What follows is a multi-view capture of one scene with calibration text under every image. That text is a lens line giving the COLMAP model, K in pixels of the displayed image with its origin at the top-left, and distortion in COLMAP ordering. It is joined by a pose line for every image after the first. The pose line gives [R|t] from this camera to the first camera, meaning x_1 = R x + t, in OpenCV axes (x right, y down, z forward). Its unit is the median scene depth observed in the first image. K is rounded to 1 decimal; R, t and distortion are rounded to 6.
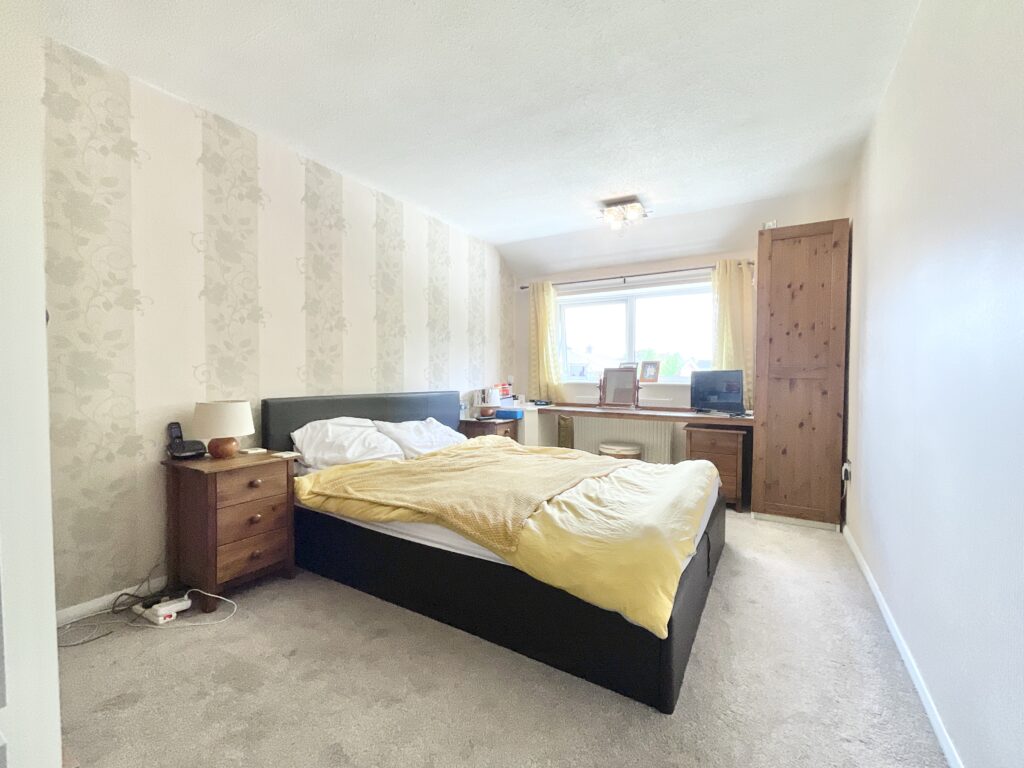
lens RADIAL K [[416.0, 0, 518.4], [0, 416.0, 386.8], [0, 0, 1]] dist [0.001188, 0.001226]
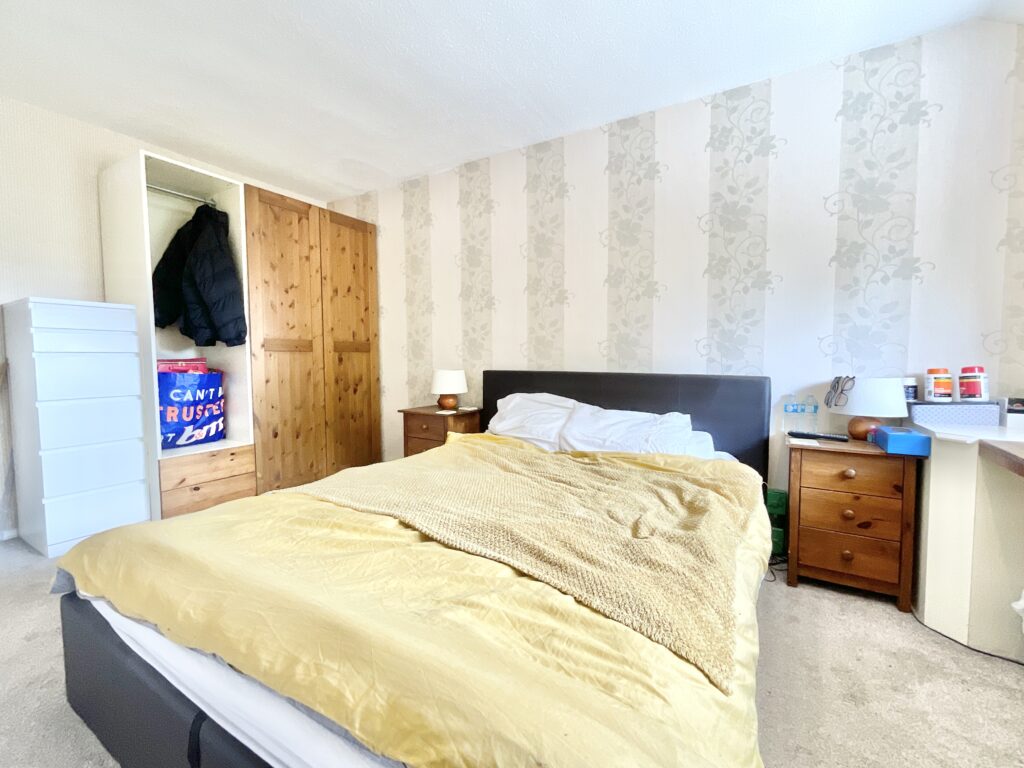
lens RADIAL K [[416.0, 0, 515.4], [0, 416.0, 374.1], [0, 0, 1]] dist [0.001188, 0.001226]
pose [[0.036730, 0.055117, -0.997804, 0.382621], [-0.015582, 0.998388, 0.054576, -0.017746], [0.999204, 0.013544, 0.037529, 0.615062]]
